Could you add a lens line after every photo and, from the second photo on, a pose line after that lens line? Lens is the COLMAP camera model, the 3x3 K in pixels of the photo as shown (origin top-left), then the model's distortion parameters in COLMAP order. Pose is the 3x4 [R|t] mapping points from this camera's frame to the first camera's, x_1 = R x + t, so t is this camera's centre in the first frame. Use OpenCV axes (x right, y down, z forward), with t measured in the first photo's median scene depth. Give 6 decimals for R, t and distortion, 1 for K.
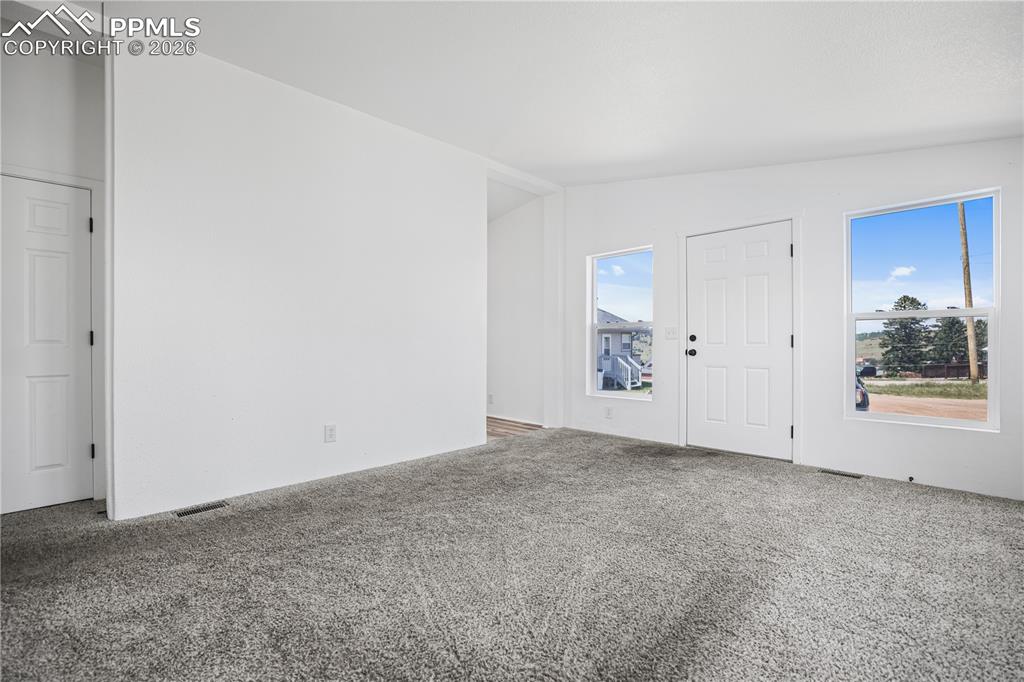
lens RADIAL K [[447.6, 0, 510.1], [0, 447.6, 348.8], [0, 0, 1]] dist [-0.010418, 0.000882]
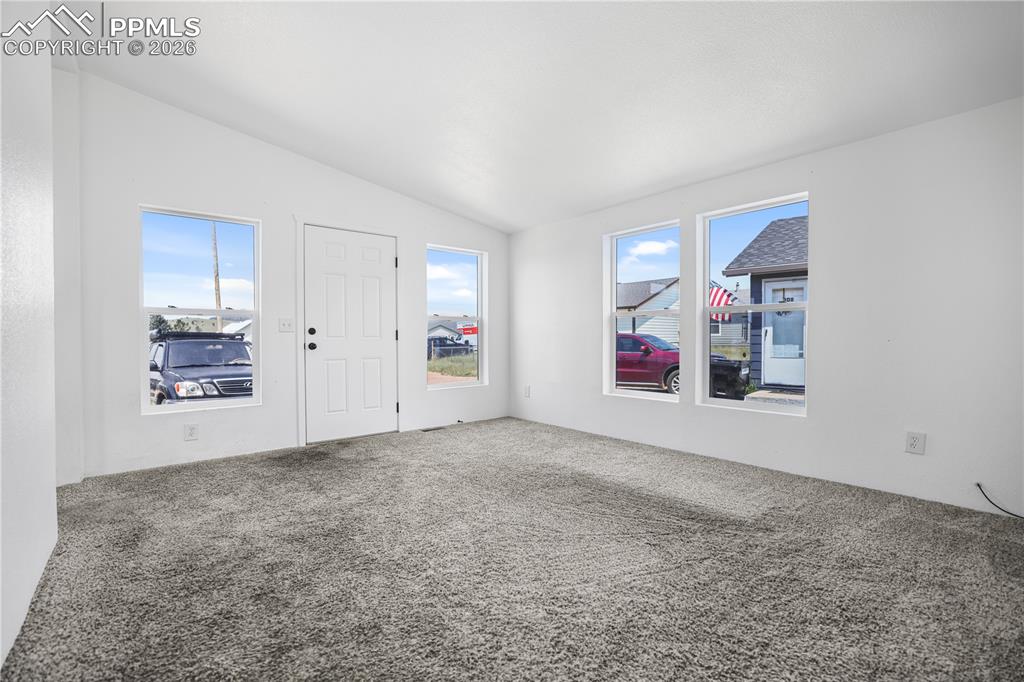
lens RADIAL K [[447.6, 0, 508.5], [0, 447.6, 344.1], [0, 0, 1]] dist [-0.010418, 0.000882]
pose [[0.069410, -0.004578, 0.997578, -0.658383], [0.006225, 0.999972, 0.004156, 0.003355], [-0.997569, 0.005922, 0.069437, 0.642430]]
